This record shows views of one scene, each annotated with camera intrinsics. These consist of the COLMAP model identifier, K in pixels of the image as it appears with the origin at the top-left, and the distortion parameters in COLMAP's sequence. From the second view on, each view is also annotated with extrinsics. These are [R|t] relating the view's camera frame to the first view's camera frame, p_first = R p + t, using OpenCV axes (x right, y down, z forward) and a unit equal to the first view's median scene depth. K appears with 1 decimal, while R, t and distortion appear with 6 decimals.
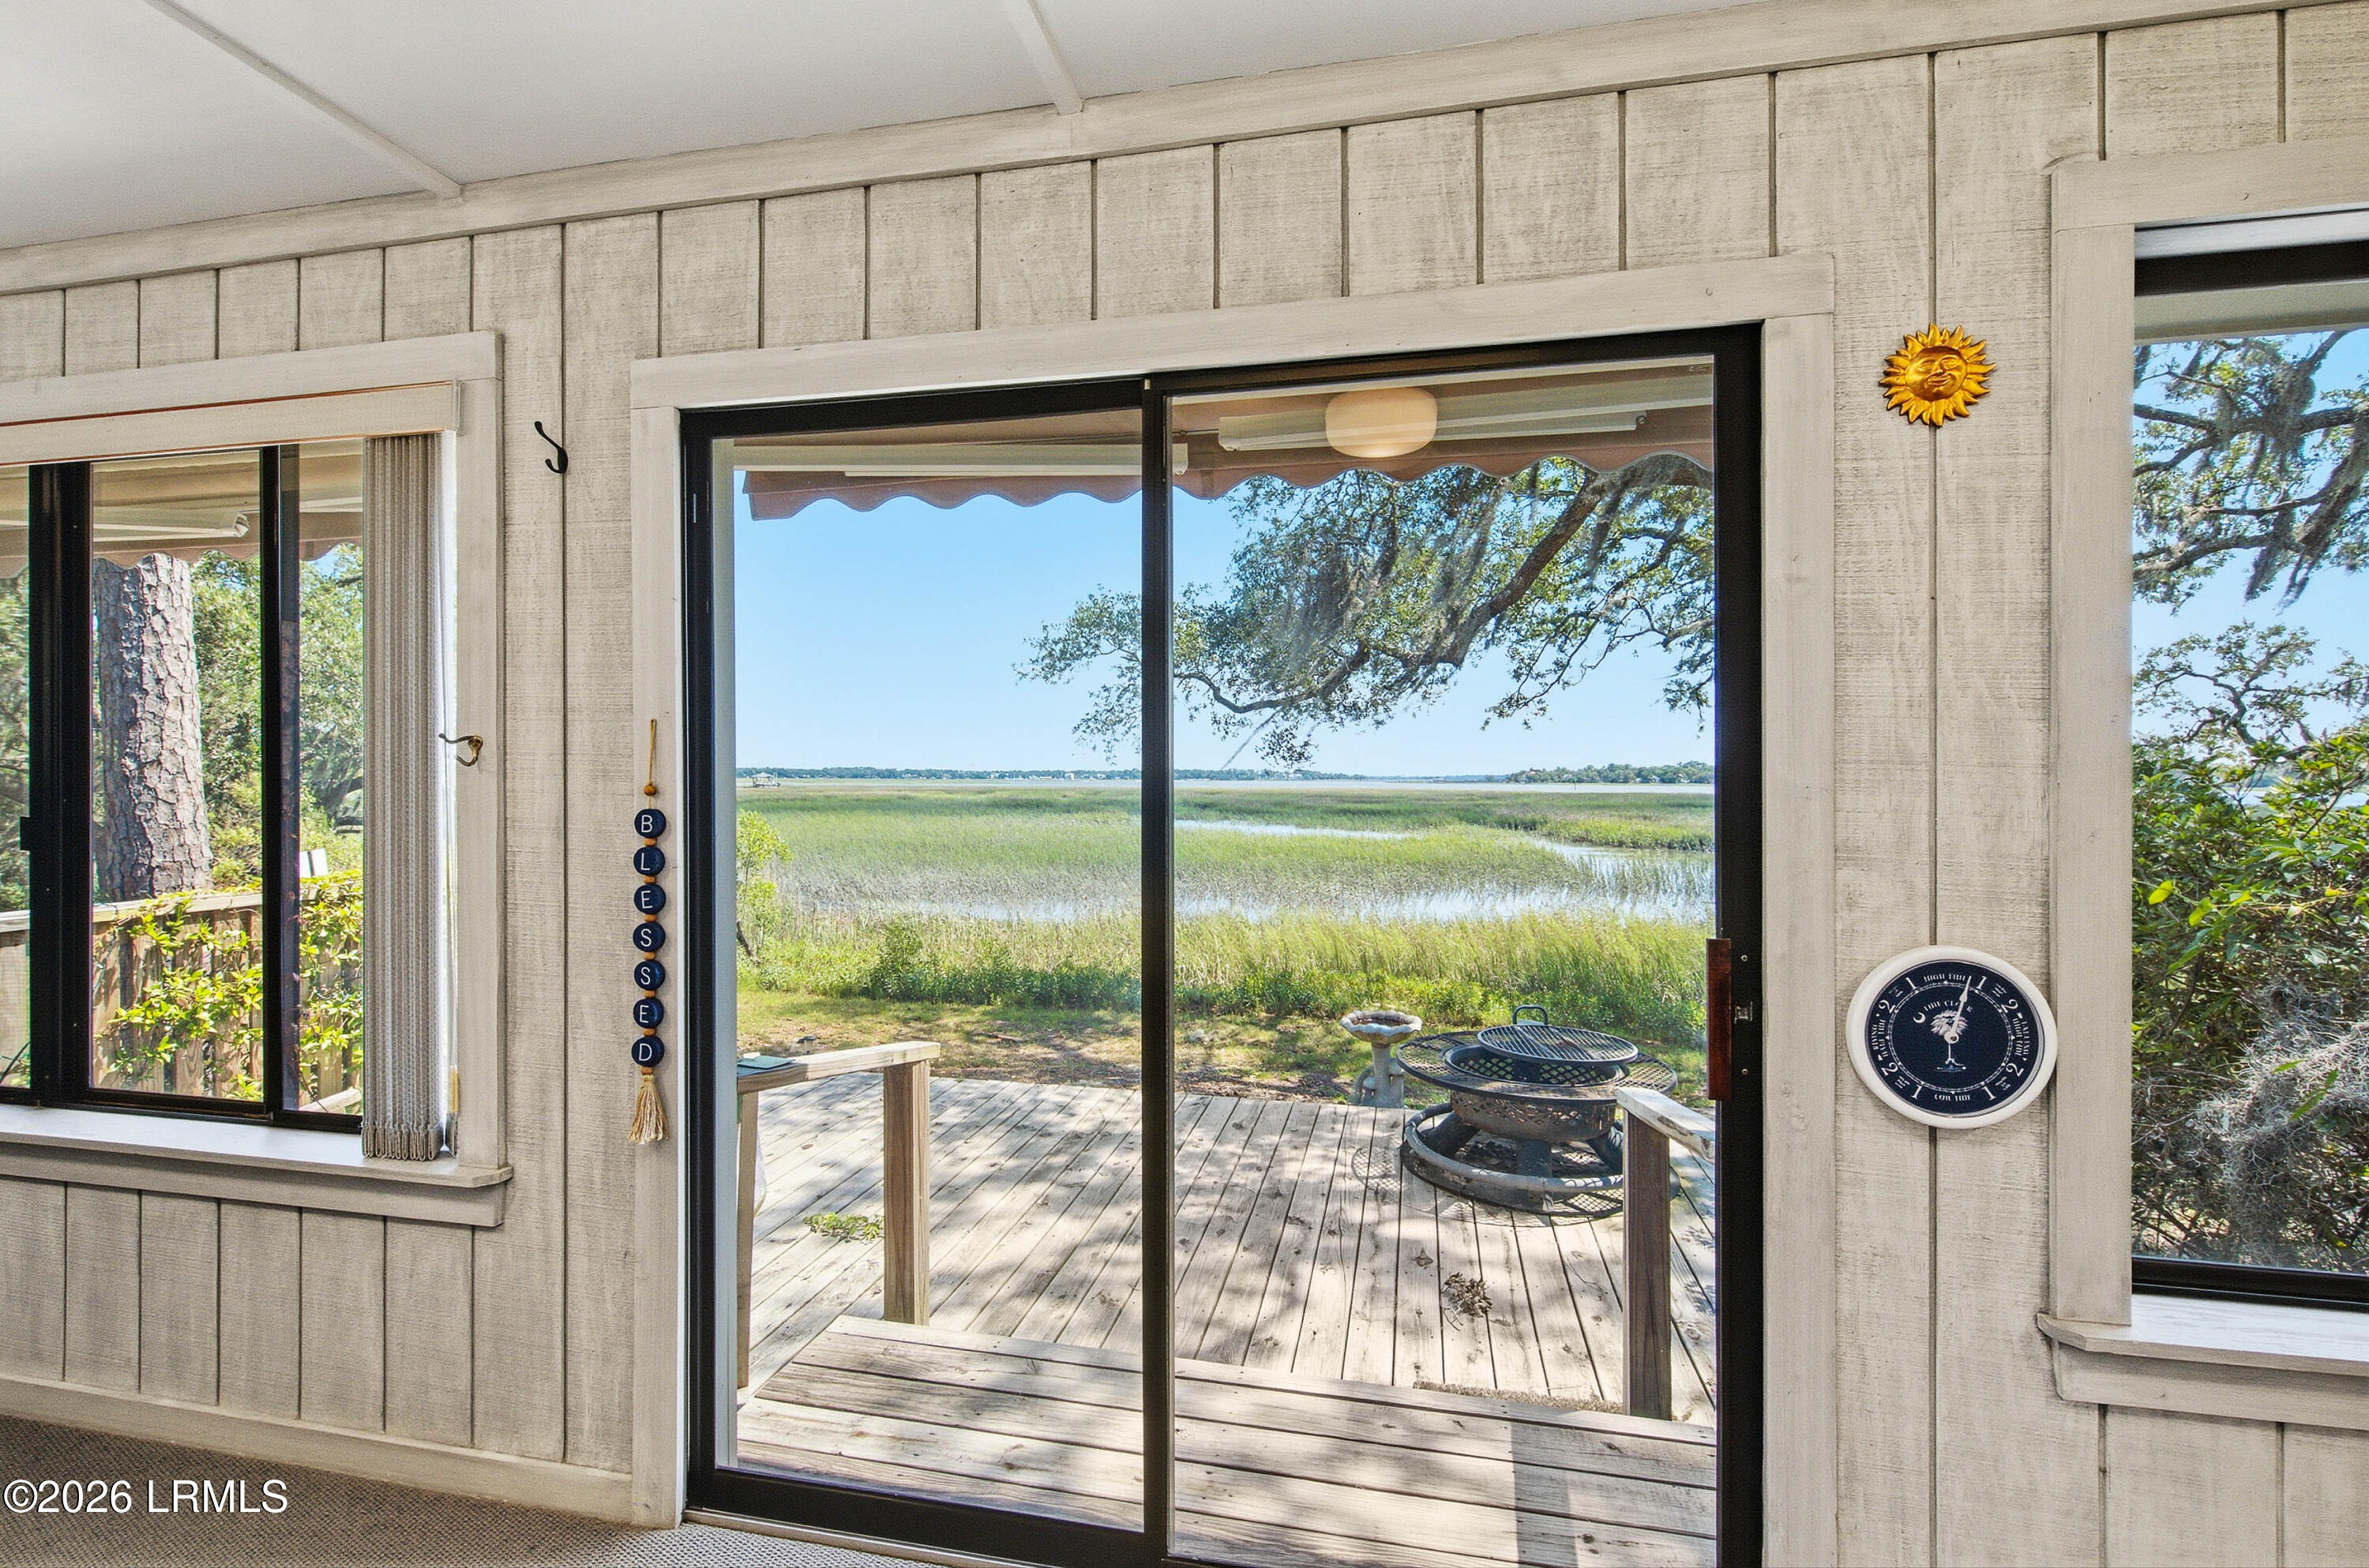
lens RADIAL K [[1065.5, 0, 1184.5], [0, 1065.5, 784.0], [0, 0, 1]] dist [0.001861, 0.000063]
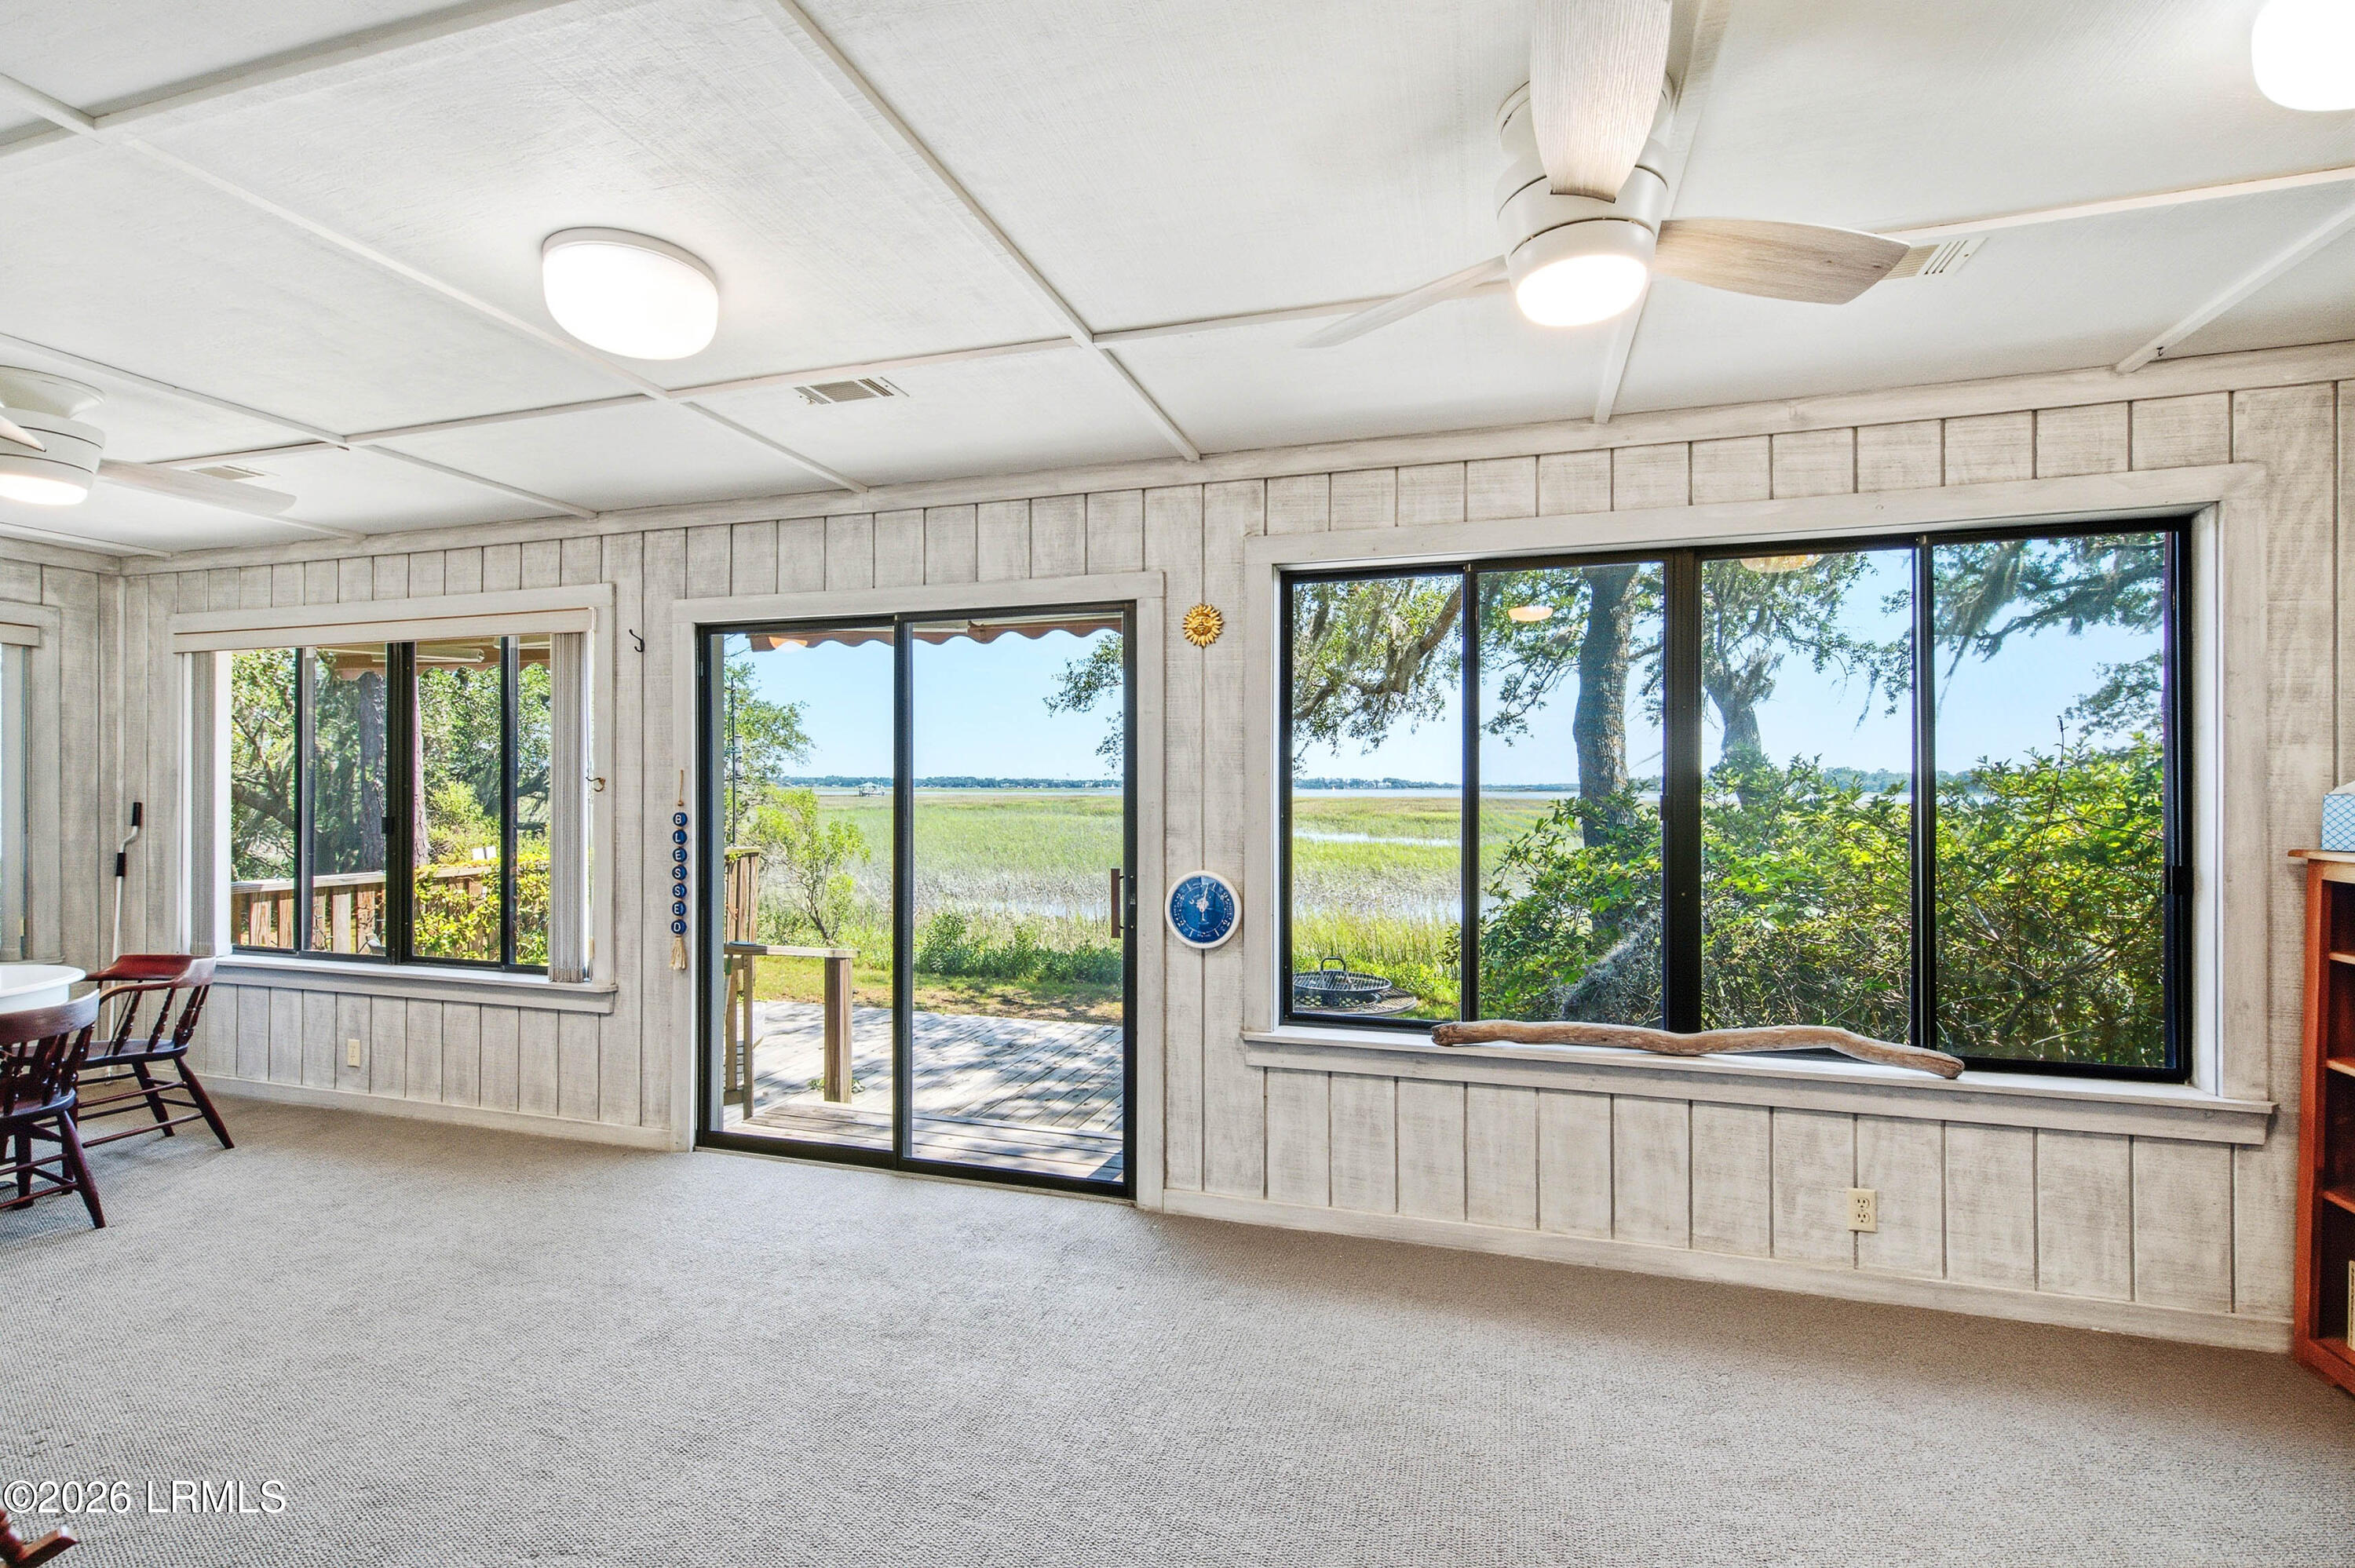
lens RADIAL K [[1059.2, 0, 1177.5], [0, 1059.2, 784.0], [0, 0, 1]] dist [0.001861, 0.000063]
pose [[0.996240, -0.001499, -0.086628, 0.661186], [0.000569, 0.999942, -0.010753, -0.009930], [0.086639, 0.010664, 0.996183, -1.005318]]
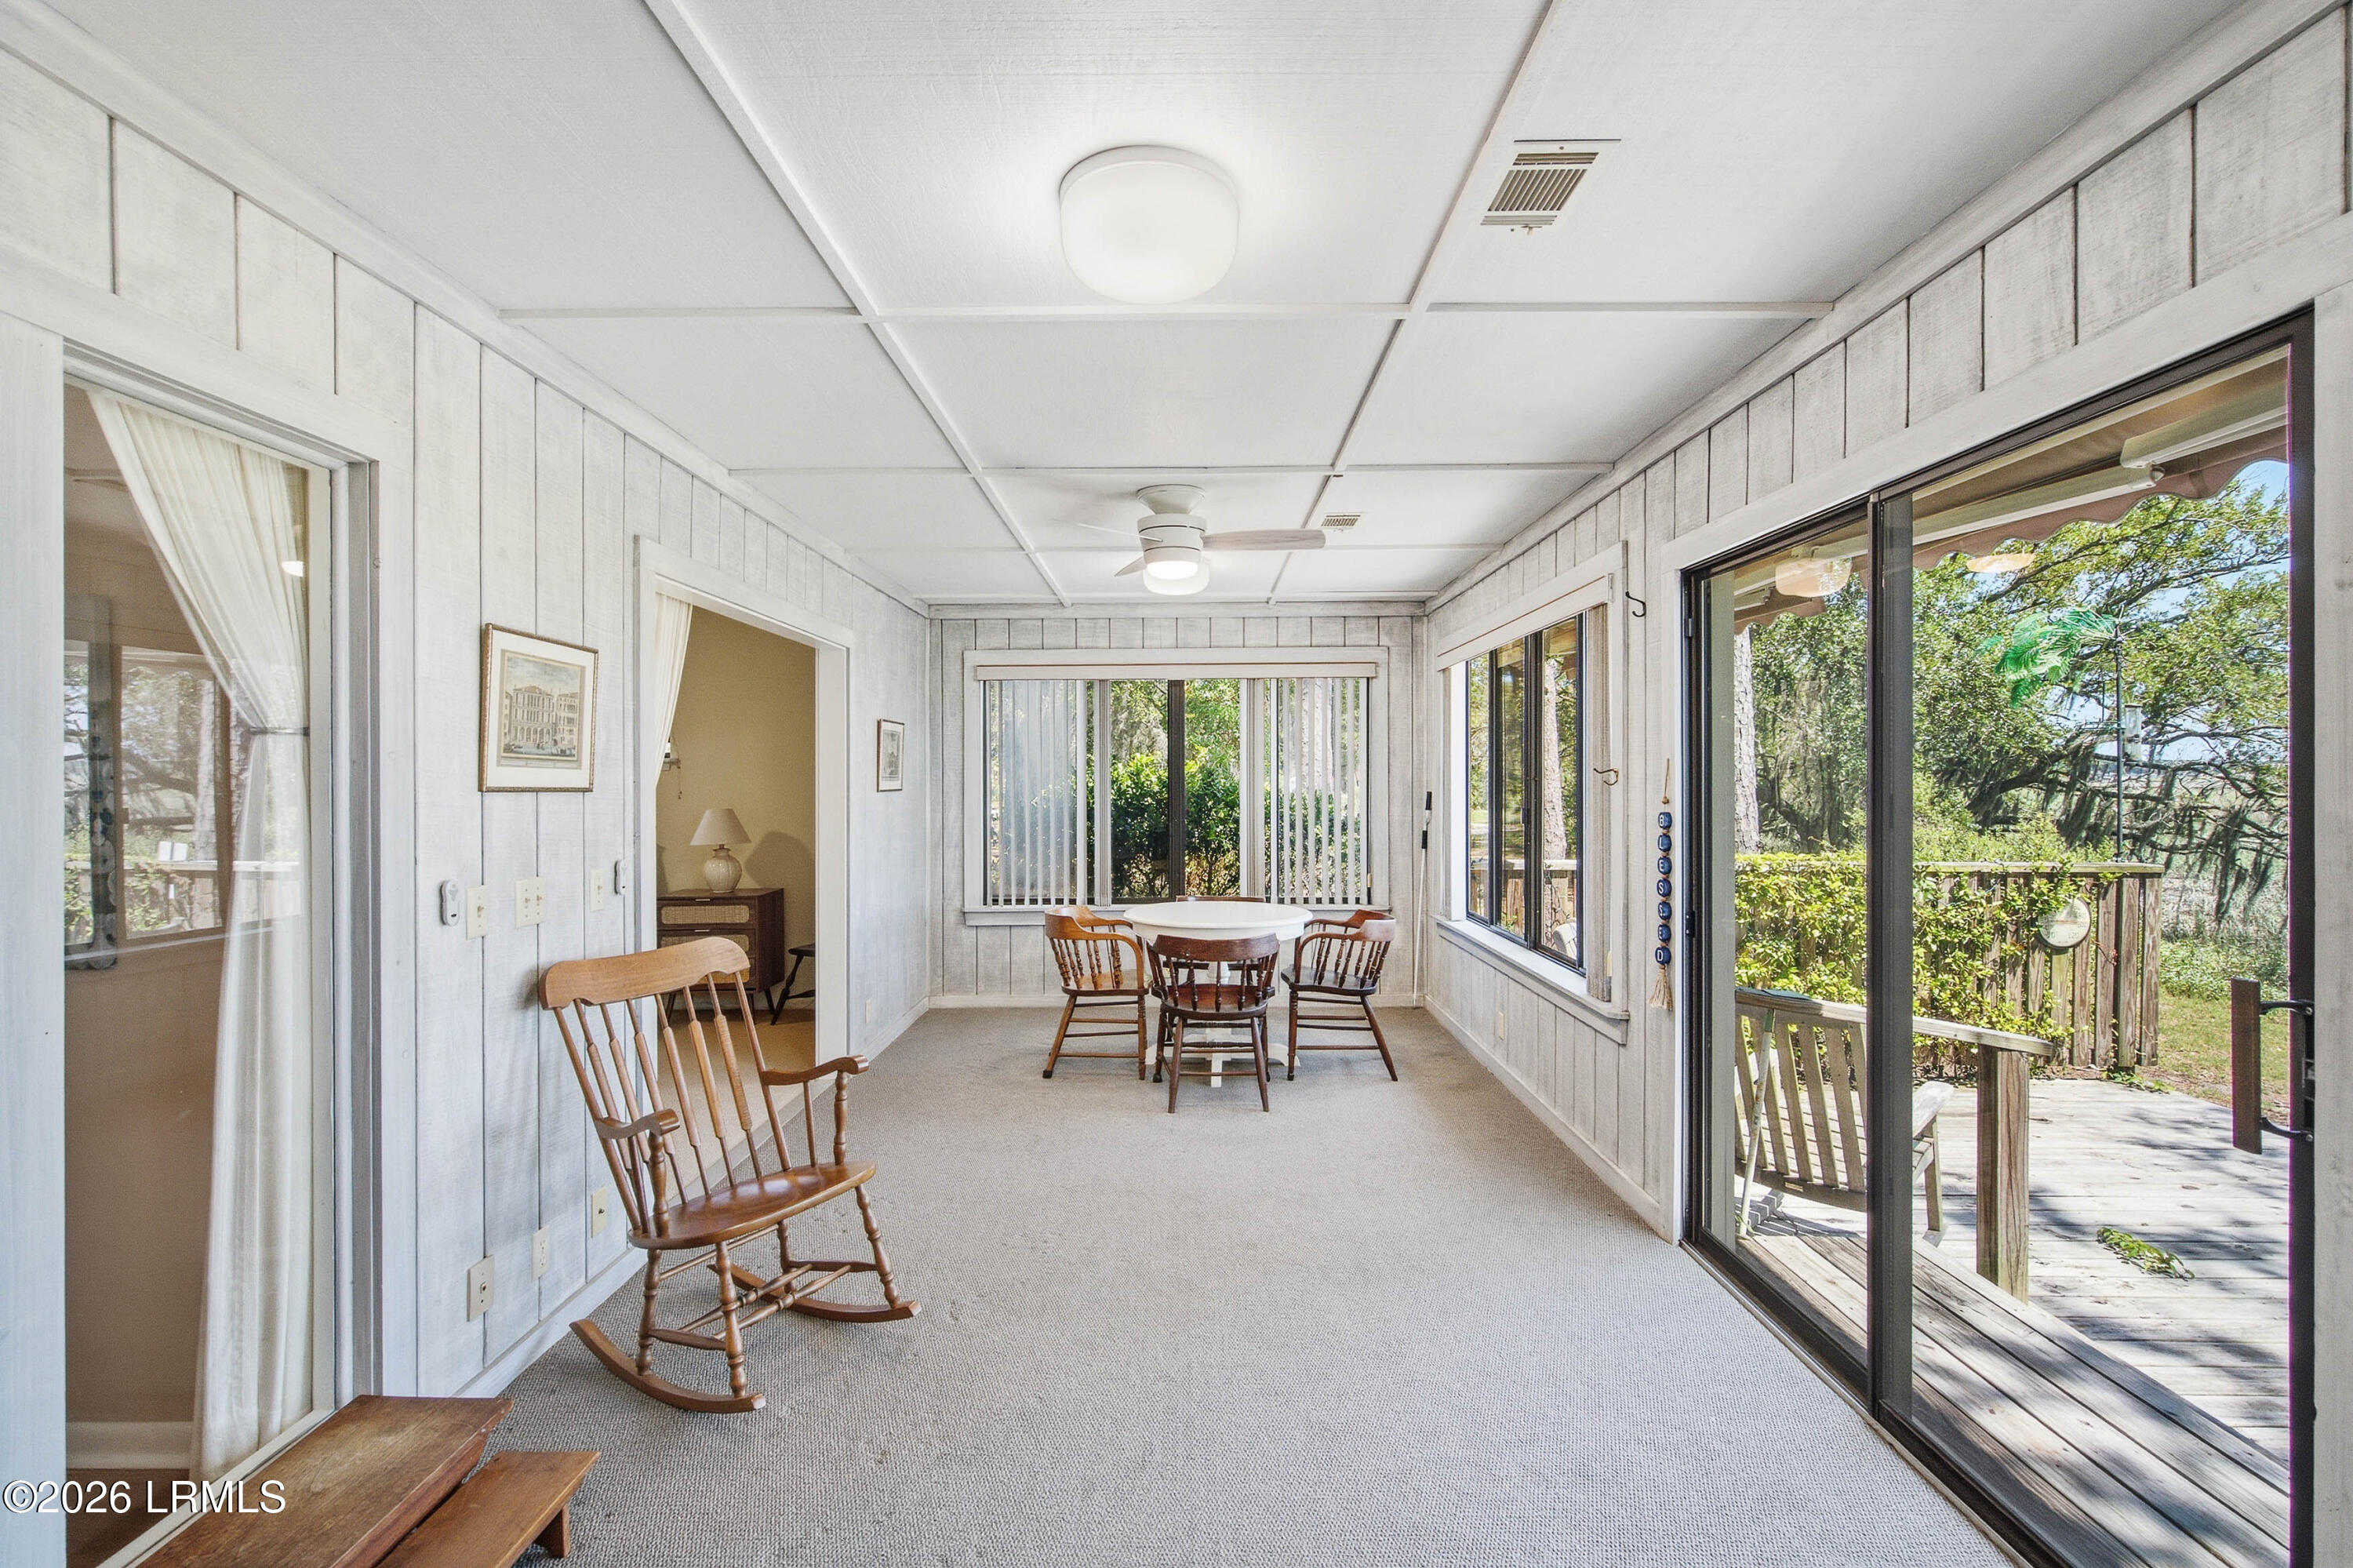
lens RADIAL K [[1058.4, 0, 1176.5], [0, 1058.4, 784.0], [0, 0, 1]] dist [0.001861, 0.000063]
pose [[0.198646, 0.002736, -0.980067, 0.979437], [-0.005509, 0.999983, 0.001675, -0.019259], [0.980056, 0.005067, 0.198658, -0.087248]]
